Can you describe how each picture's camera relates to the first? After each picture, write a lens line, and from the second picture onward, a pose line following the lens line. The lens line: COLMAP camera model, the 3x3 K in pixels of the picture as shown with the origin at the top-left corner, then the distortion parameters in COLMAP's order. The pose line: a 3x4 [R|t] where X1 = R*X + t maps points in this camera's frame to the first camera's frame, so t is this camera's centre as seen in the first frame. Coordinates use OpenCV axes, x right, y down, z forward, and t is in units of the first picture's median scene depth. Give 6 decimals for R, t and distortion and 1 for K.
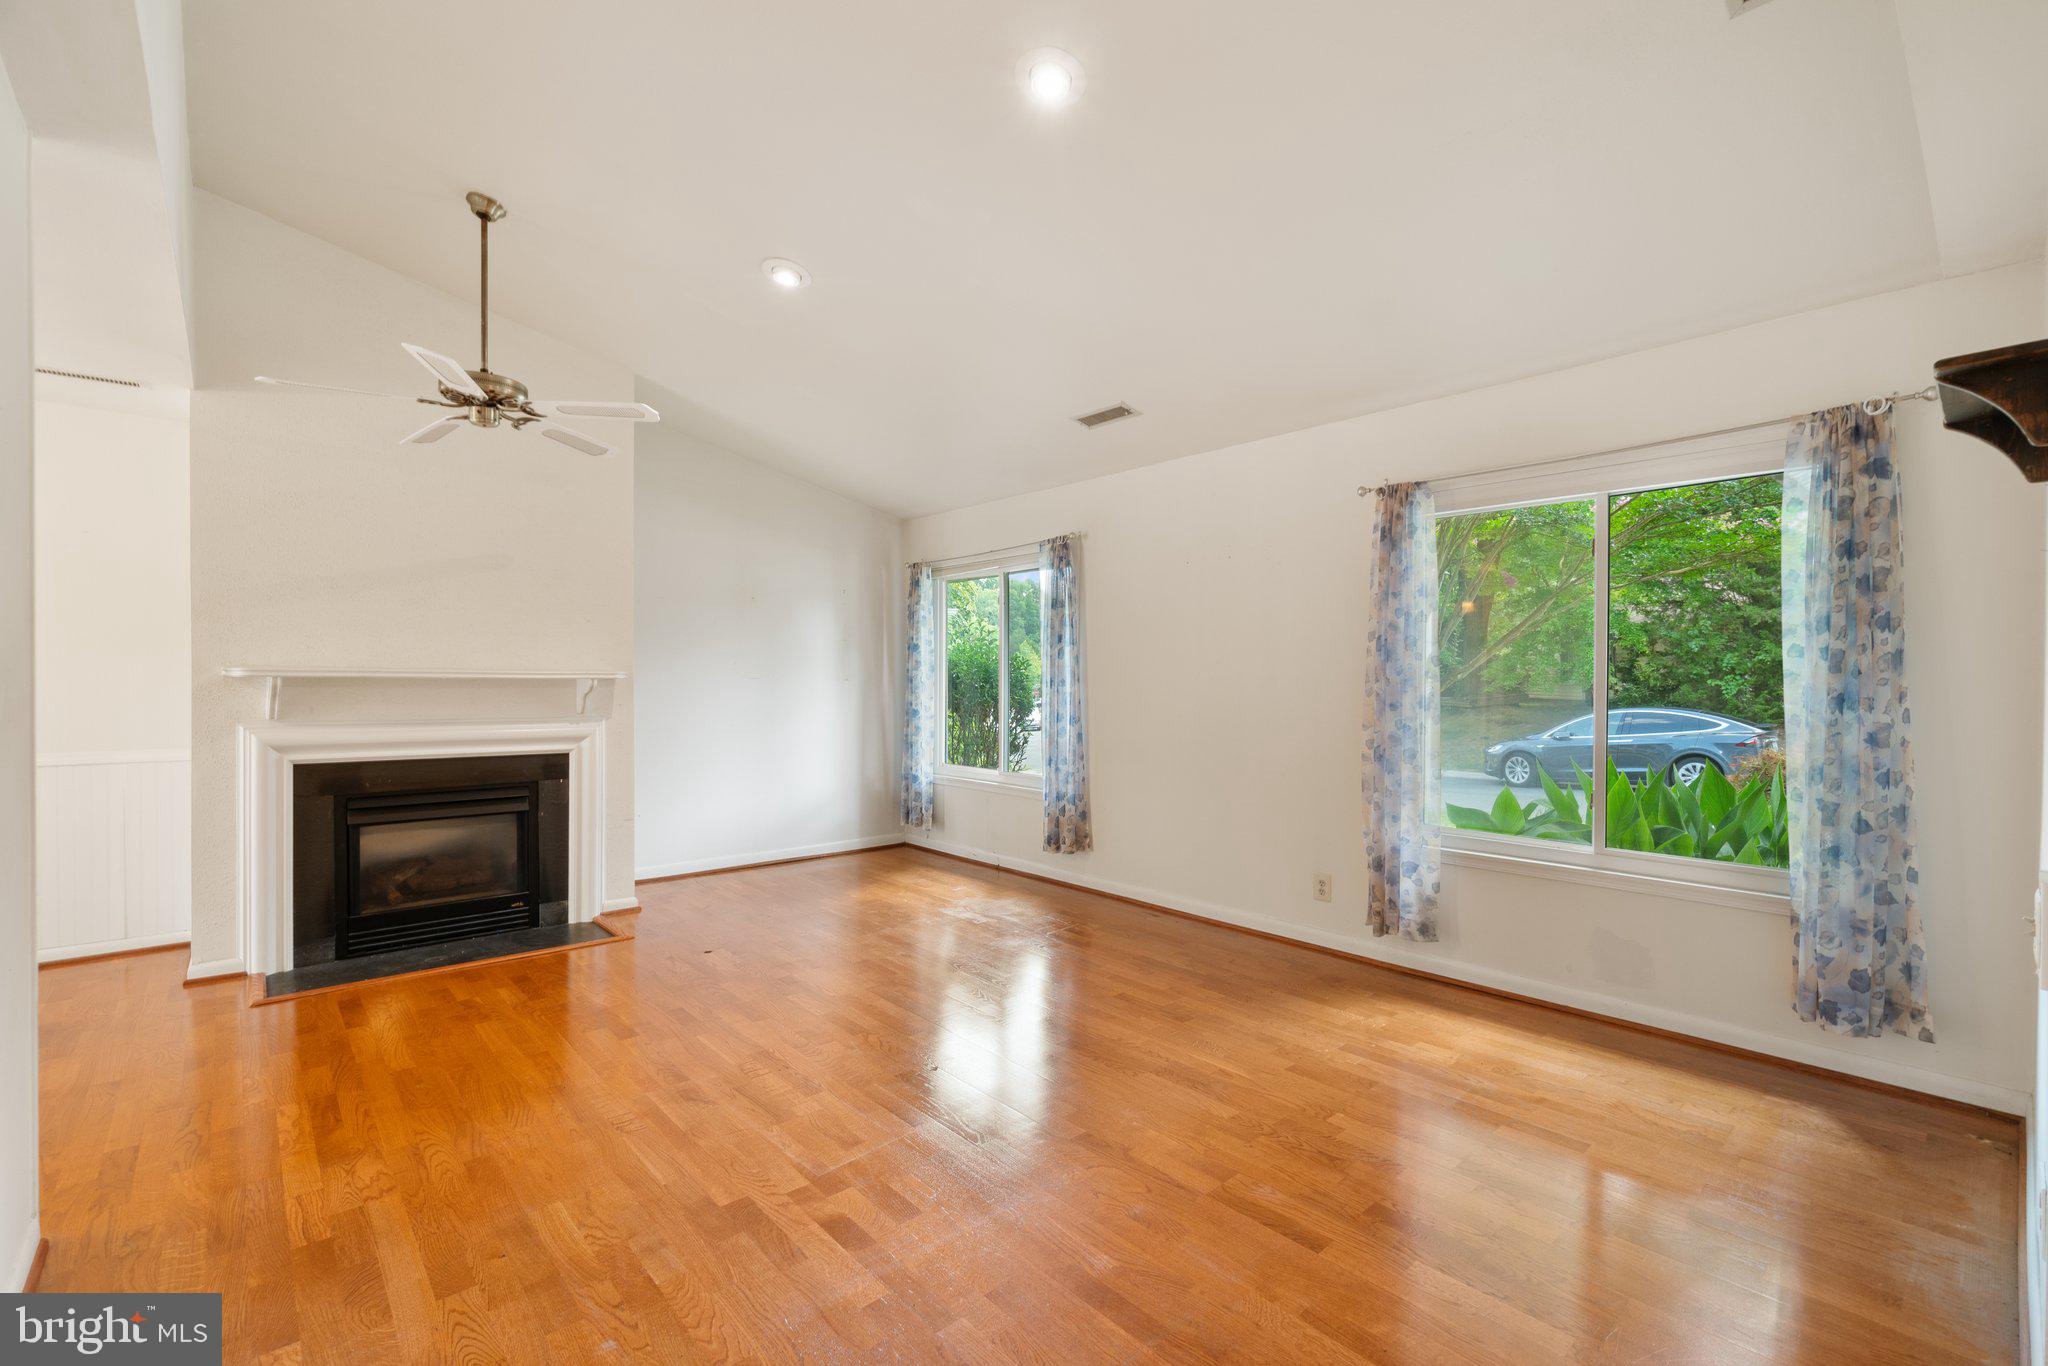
lens RADIAL K [[891.7, 0, 1024.8], [0, 891.7, 687.5], [0, 0, 1]] dist [0.000450, -0.000001]
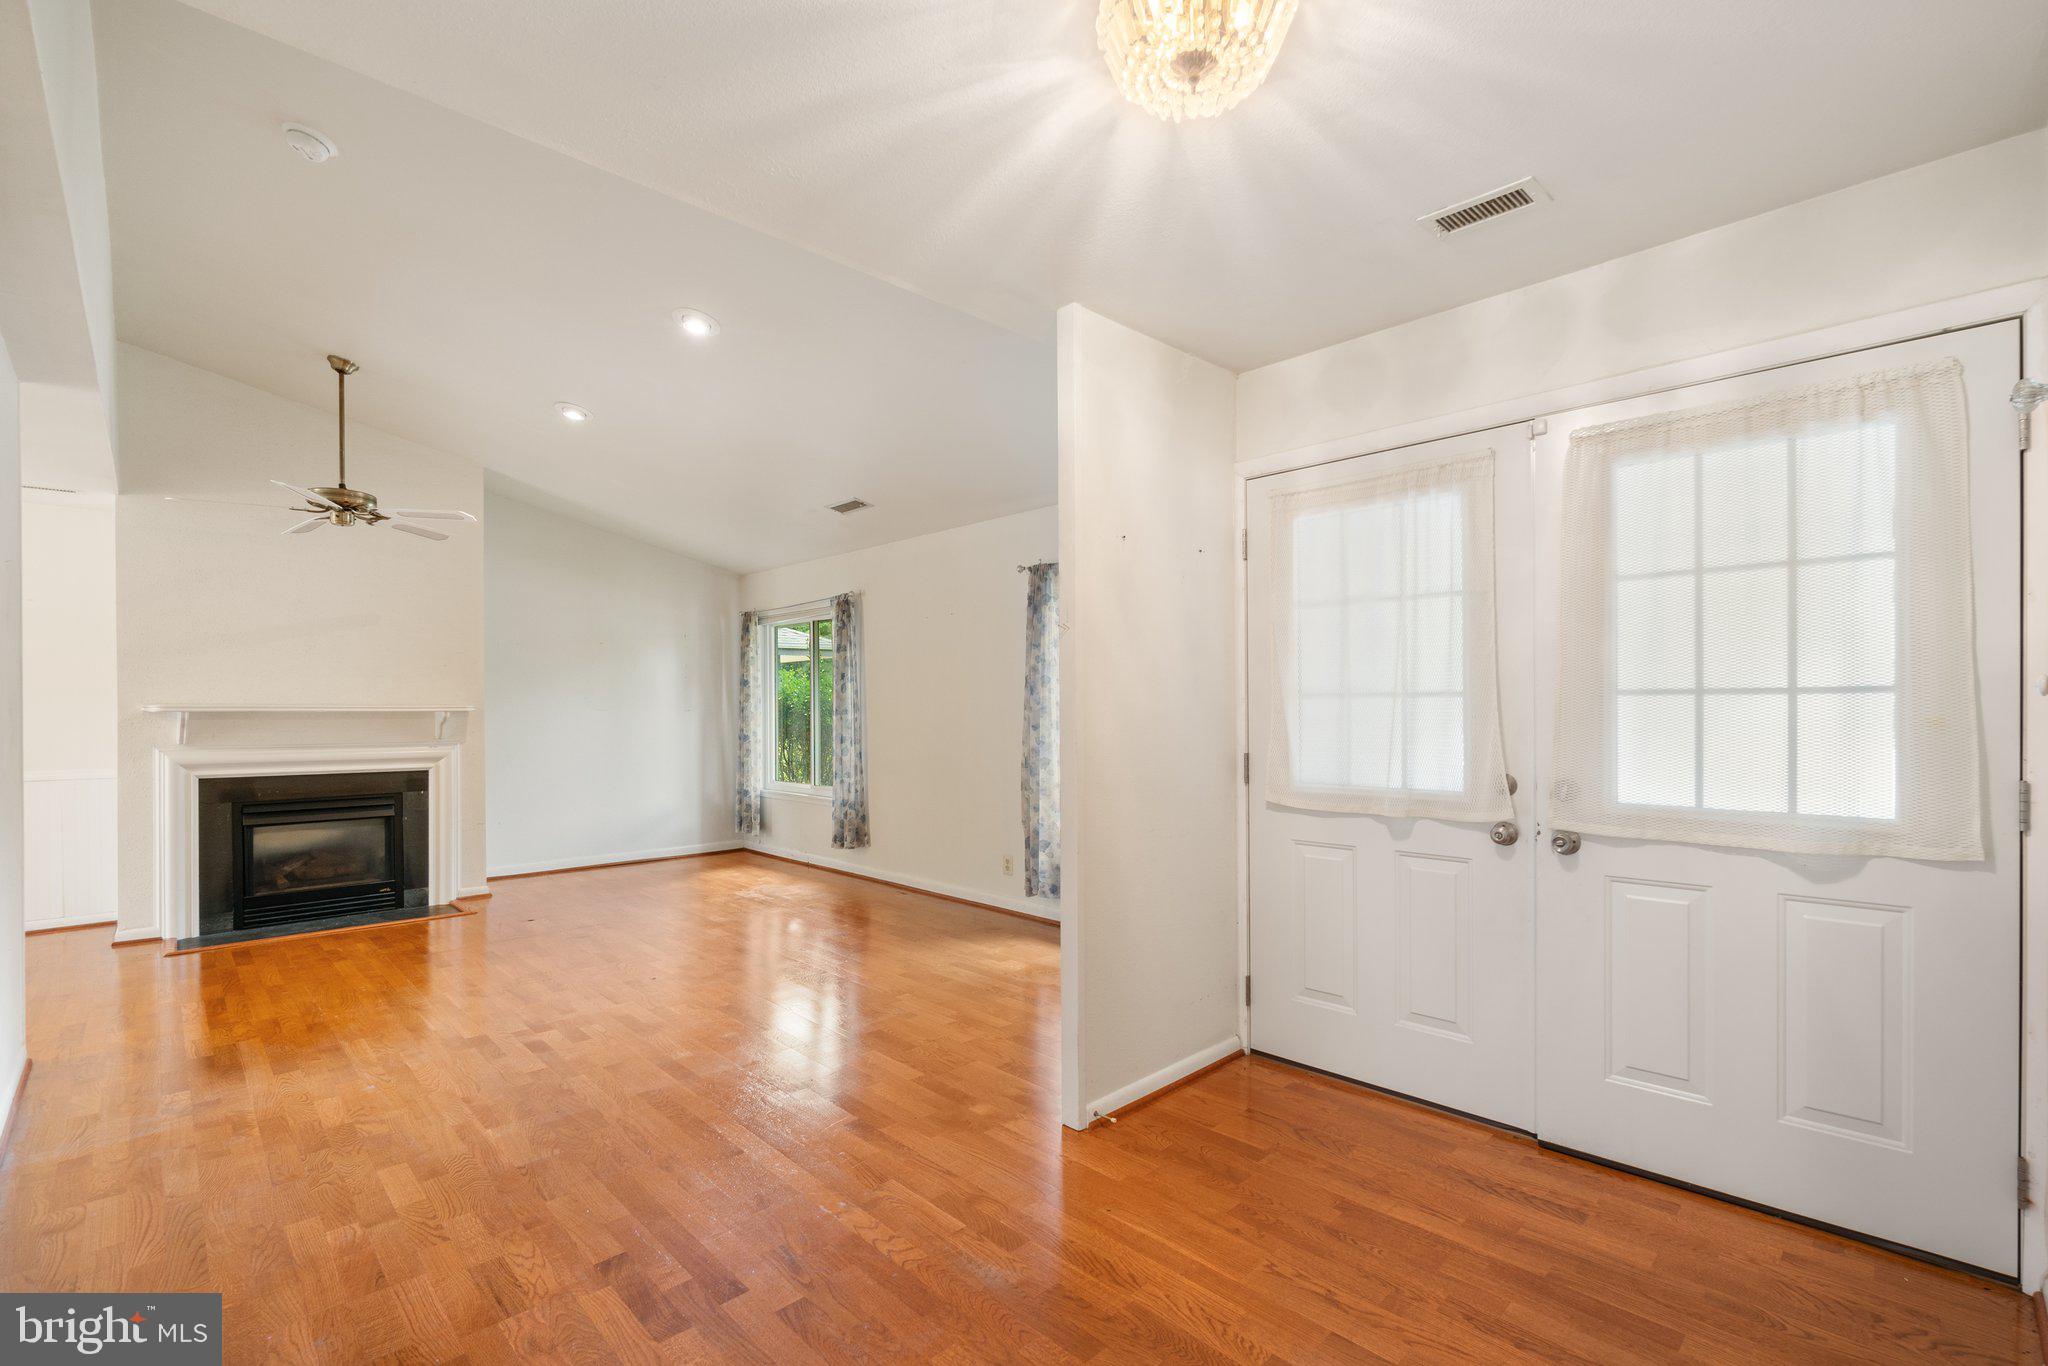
lens RADIAL K [[900.4, 0, 1030.7], [0, 900.4, 713.1], [0, 0, 1]] dist [-0.001528, 0.000057]
pose [[0.998871, -0.007294, 0.046952, 0.308958], [0.007460, 0.999966, -0.003369, 0.003366], [-0.046925, 0.003716, 0.998891, -0.343159]]
